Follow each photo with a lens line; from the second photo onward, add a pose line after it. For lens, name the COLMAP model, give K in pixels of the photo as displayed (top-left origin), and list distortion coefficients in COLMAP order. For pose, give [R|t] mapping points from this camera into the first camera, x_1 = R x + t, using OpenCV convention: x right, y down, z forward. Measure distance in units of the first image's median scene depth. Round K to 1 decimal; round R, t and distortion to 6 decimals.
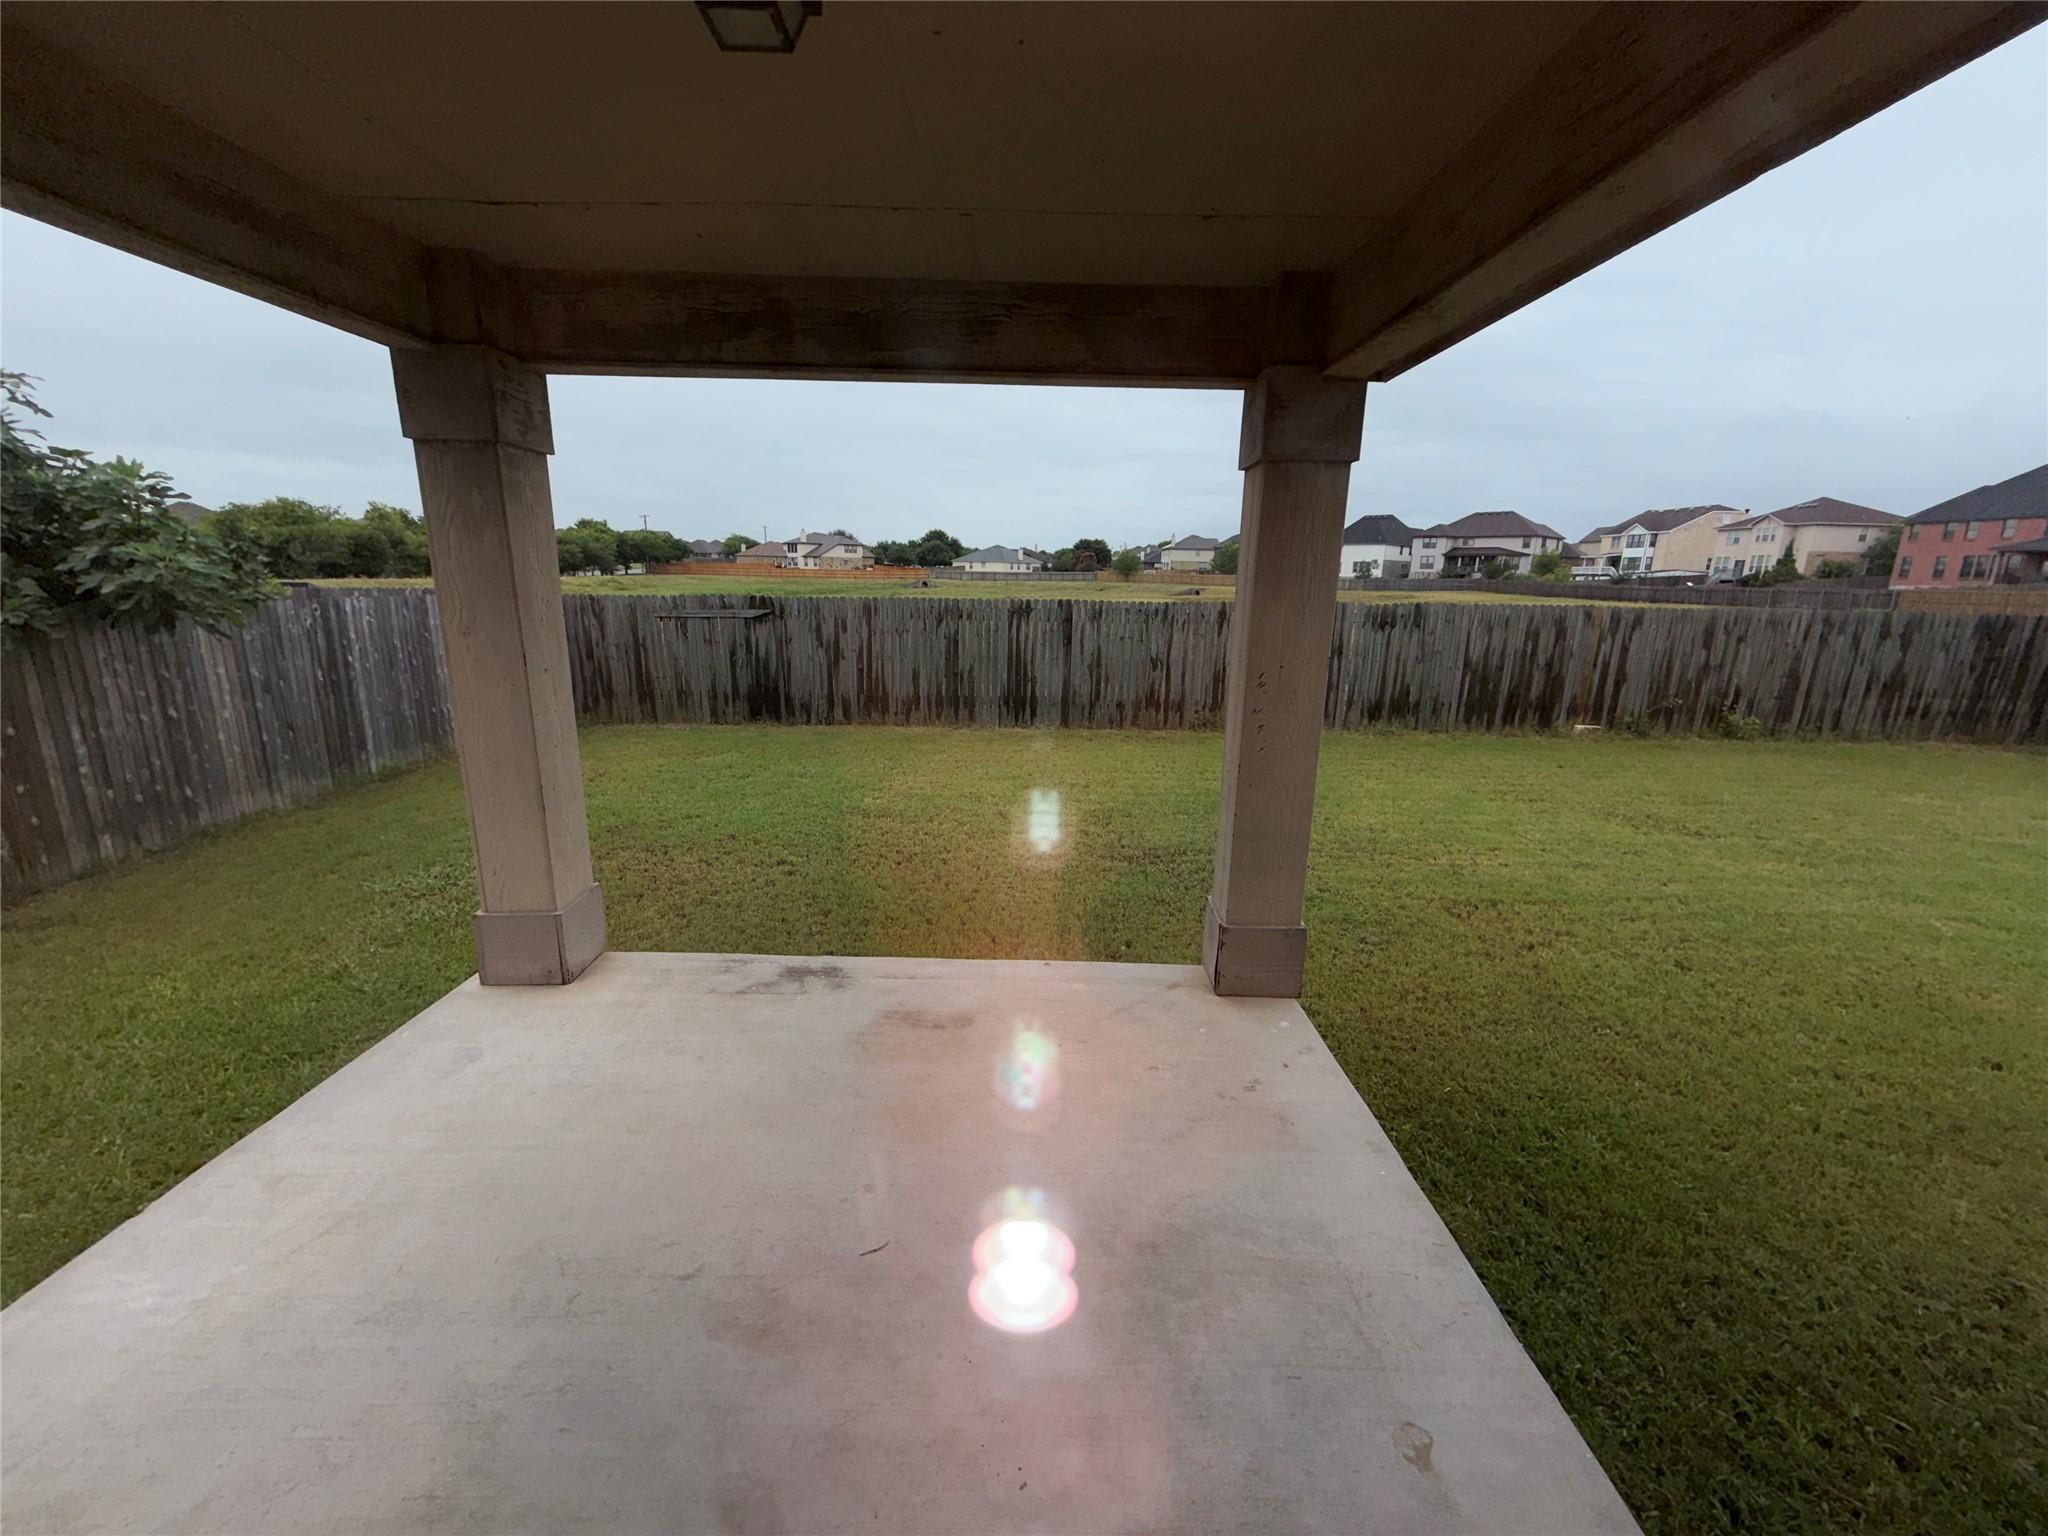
lens RADIAL K [[813.9, 0, 1023.4], [0, 813.9, 769.1], [0, 0, 1]] dist [-0.000208, -0.000009]
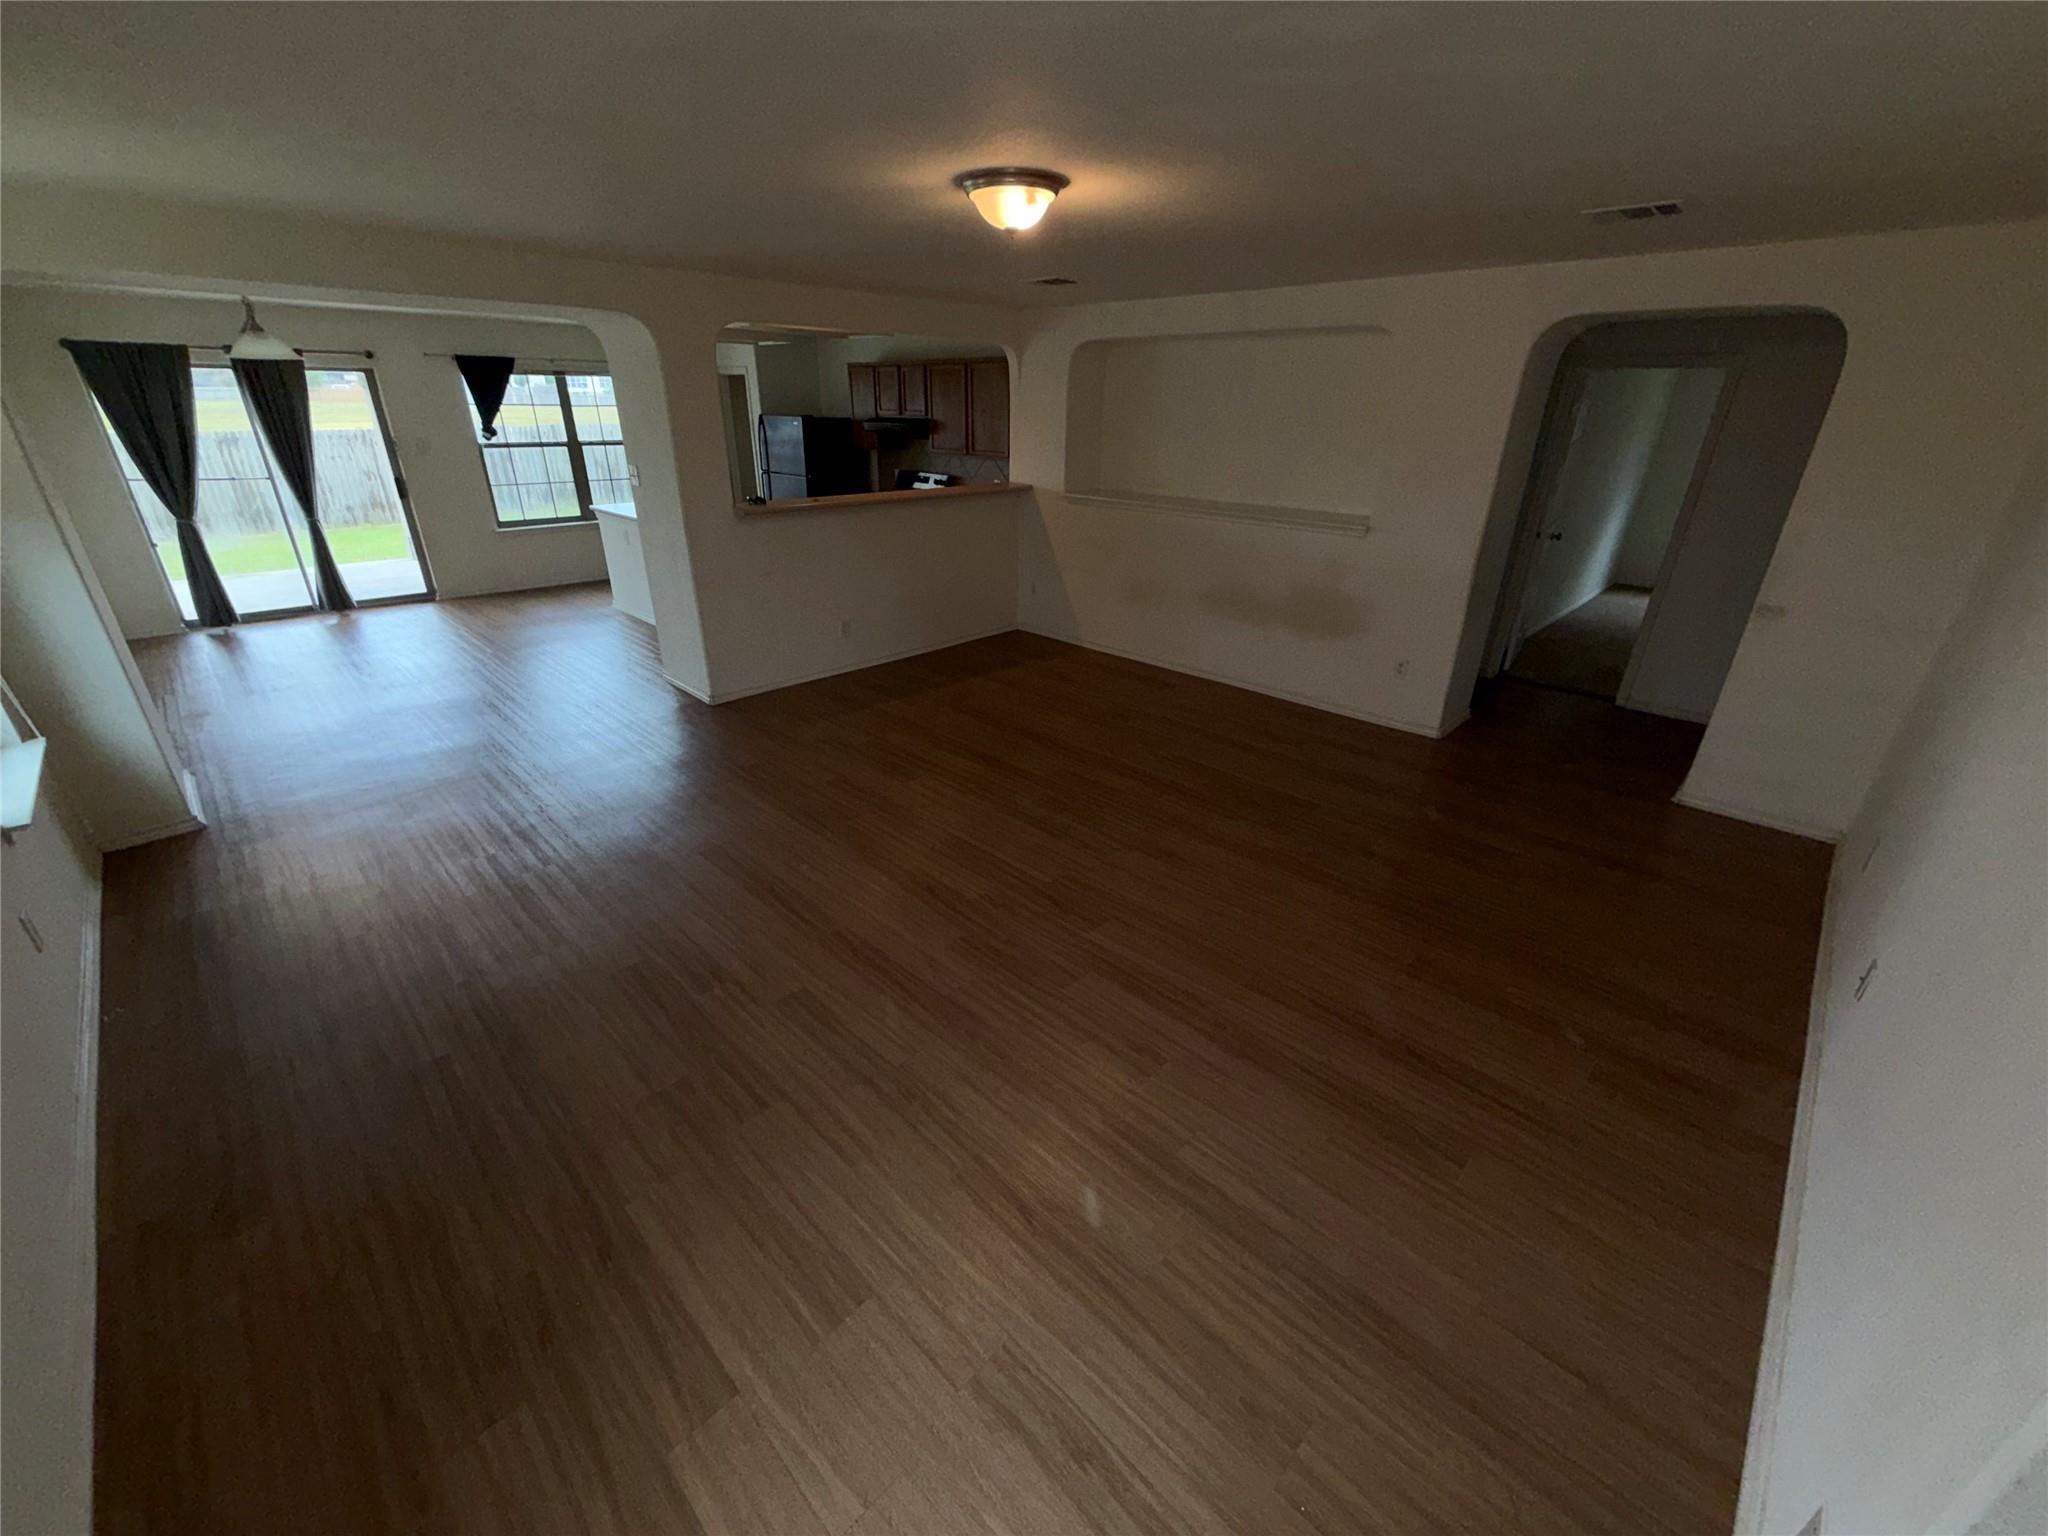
lens RADIAL K [[813.9, 0, 1022.2], [0, 813.9, 769.0], [0, 0, 1]] dist [-0.000208, -0.000009]
pose [[0.704194, -0.302594, 0.642298, -0.099445], [0.169879, 0.950168, 0.261386, 0.176115], [-0.689385, -0.074953, 0.720507, -0.829525]]
